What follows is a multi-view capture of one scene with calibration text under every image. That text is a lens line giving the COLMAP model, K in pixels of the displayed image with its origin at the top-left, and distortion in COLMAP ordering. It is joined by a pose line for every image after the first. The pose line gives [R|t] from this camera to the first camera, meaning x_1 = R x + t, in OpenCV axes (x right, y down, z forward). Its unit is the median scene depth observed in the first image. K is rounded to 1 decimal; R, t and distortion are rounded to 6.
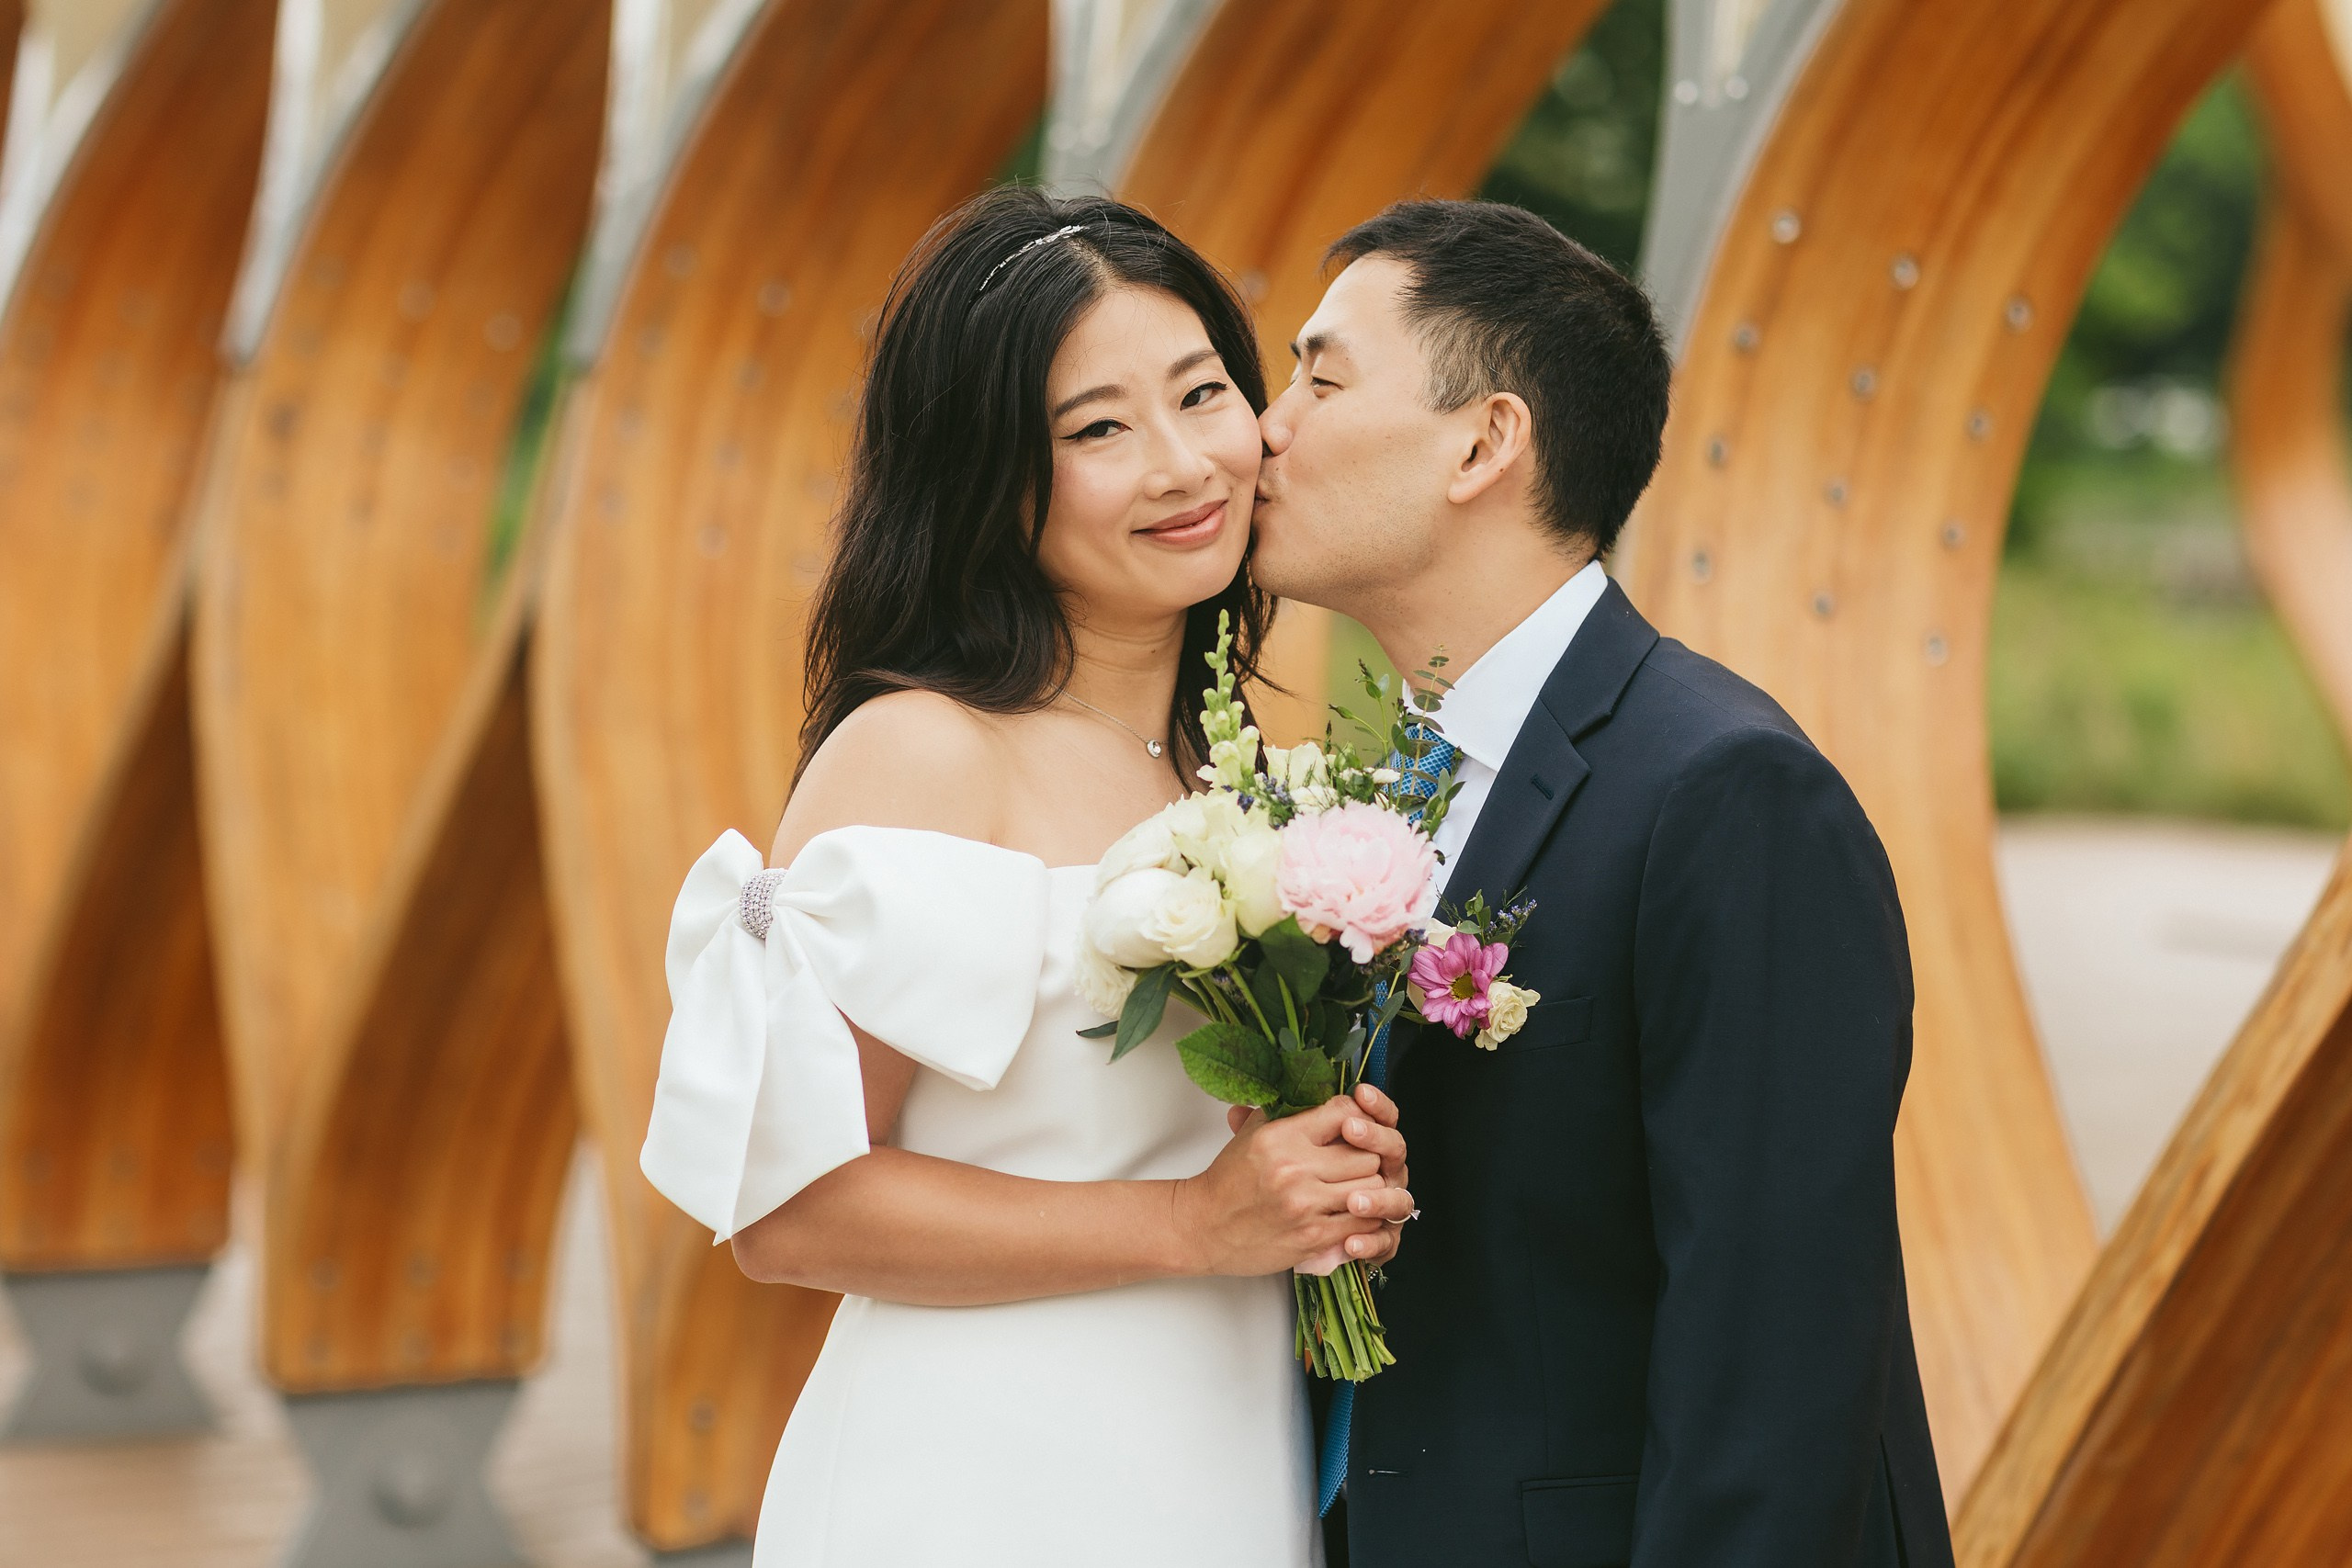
lens RADIAL K [[5840.6, 0, 1163.5], [0, 5840.6, 741.3], [0, 0, 1]] dist [0.019435, 0.000000]
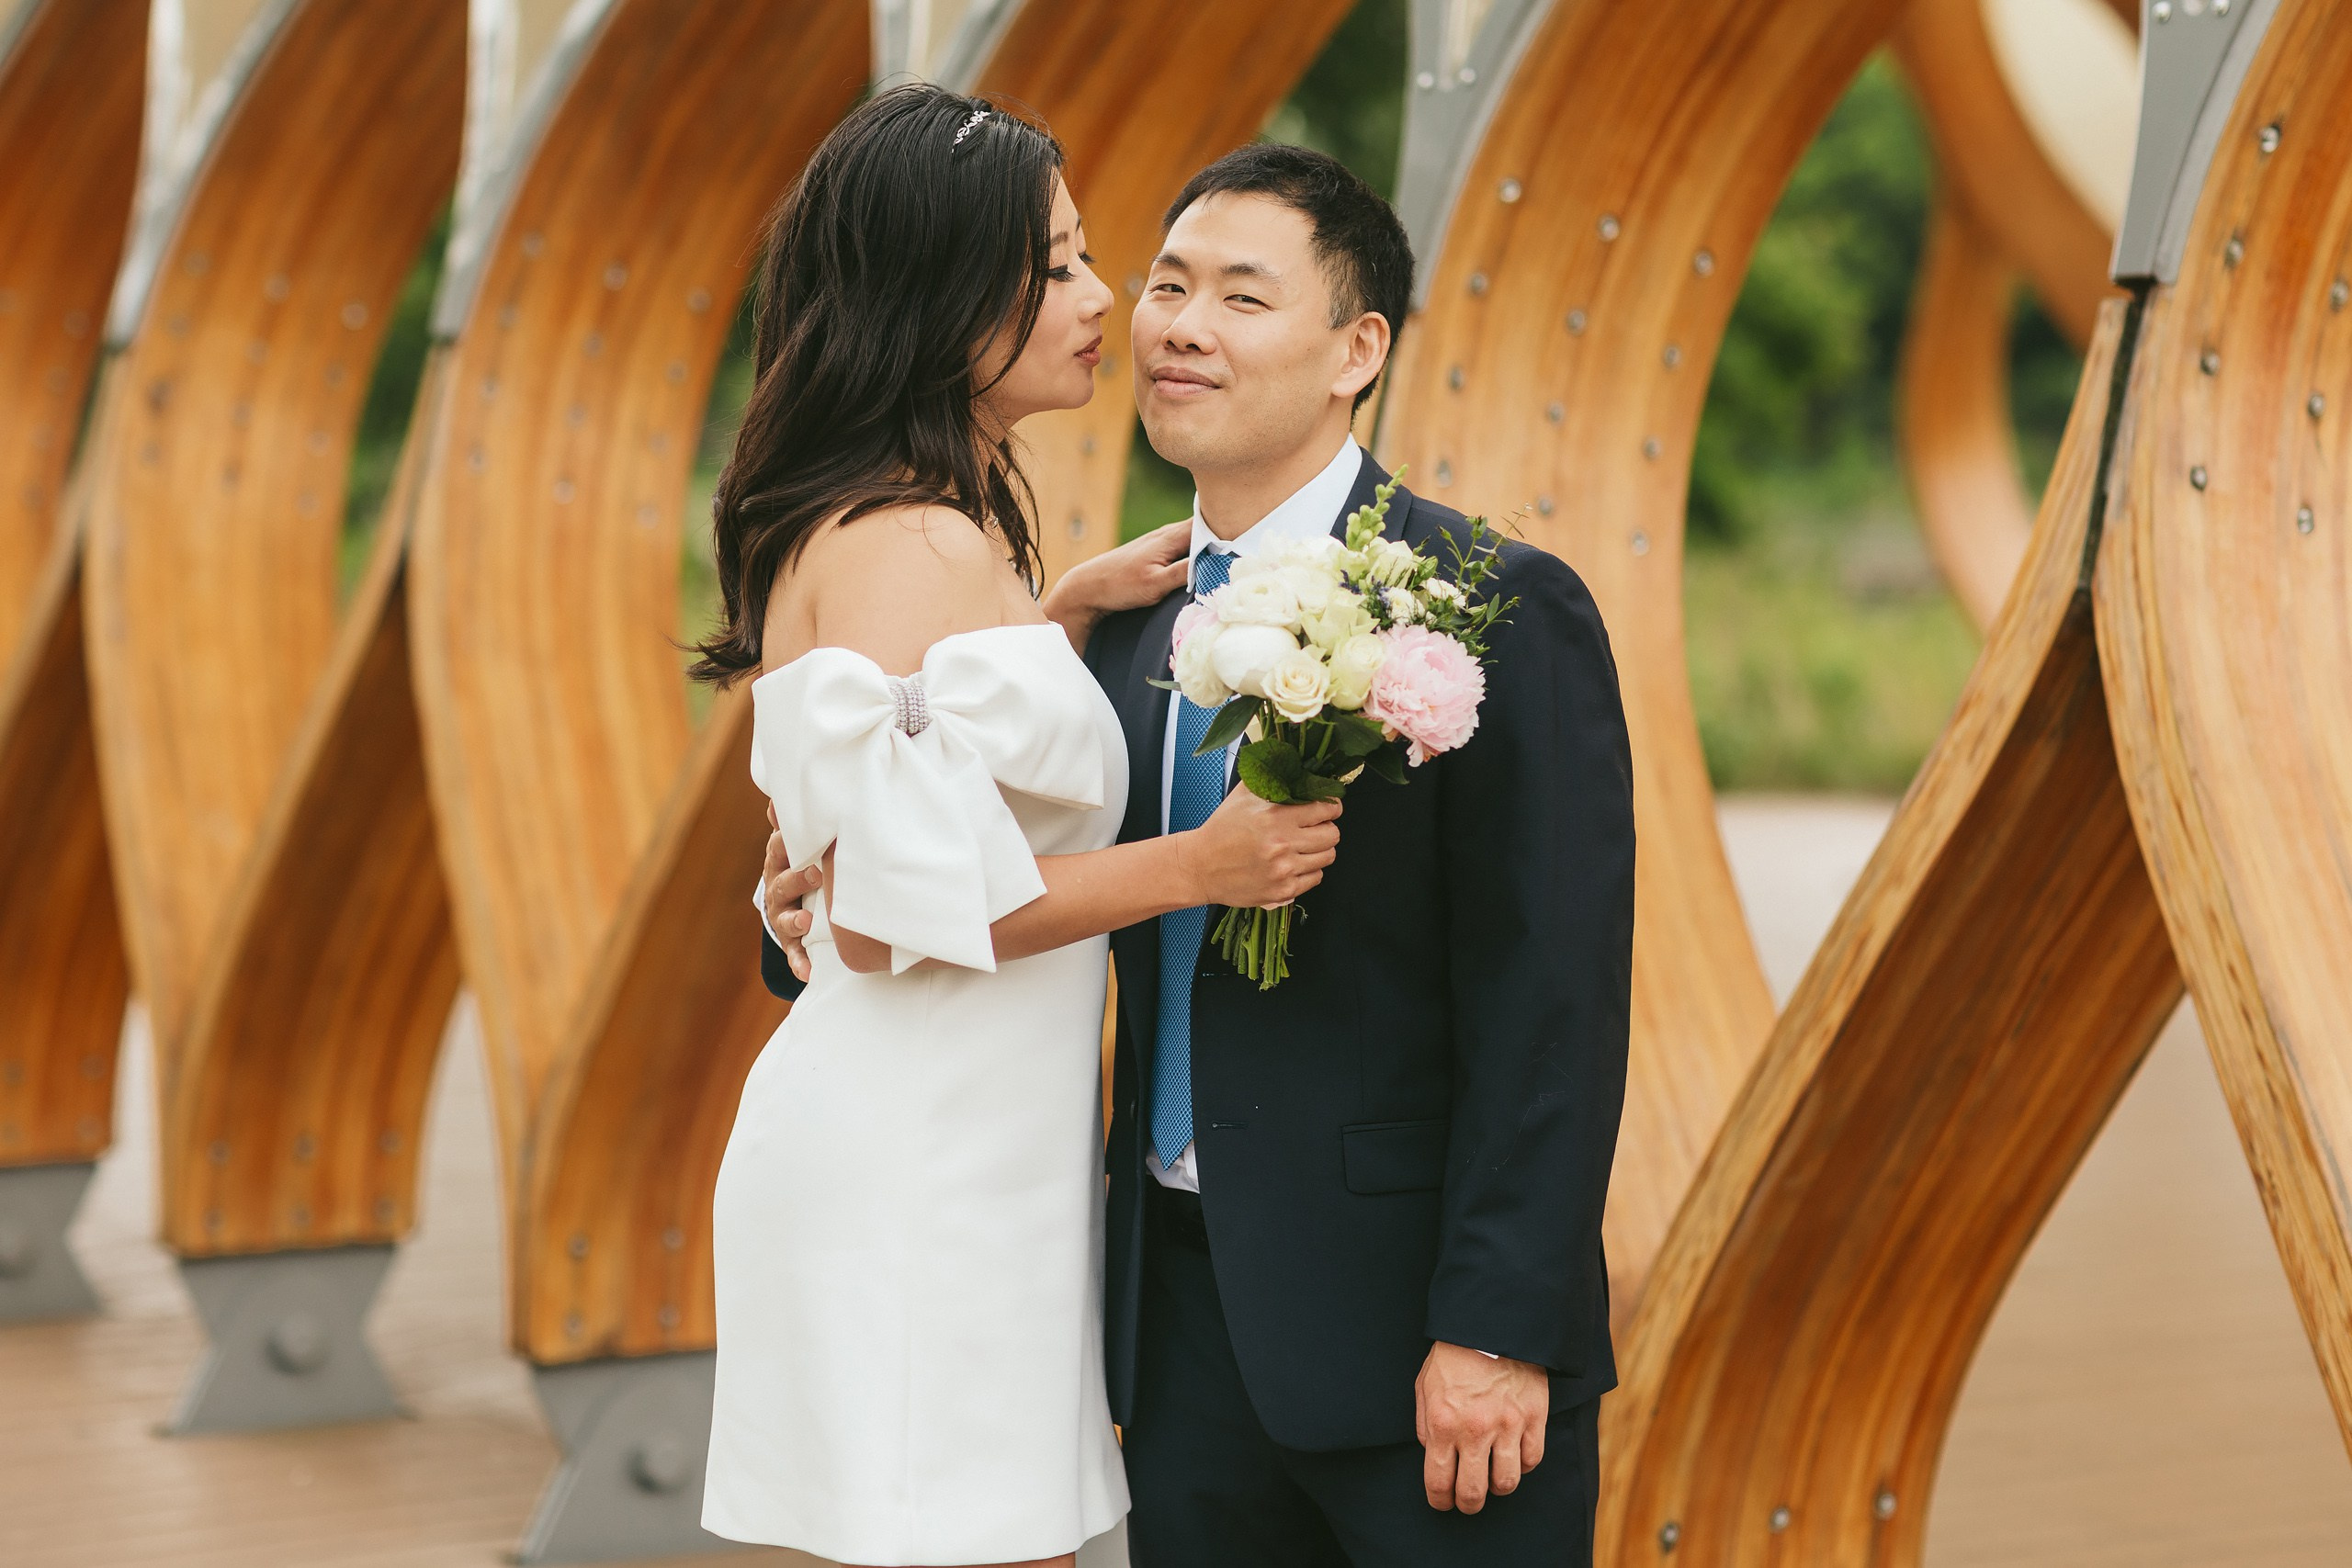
lens RADIAL K [[5840.6, 0, 1191.3], [0, 5840.6, 744.1], [0, 0, 1]] dist [0.019435, 0.000000]
pose [[0.998287, -0.014795, 0.056612, -0.021698], [0.015058, 0.999878, -0.004209, 0.022786], [-0.056543, 0.005054, 0.998387, -0.147605]]
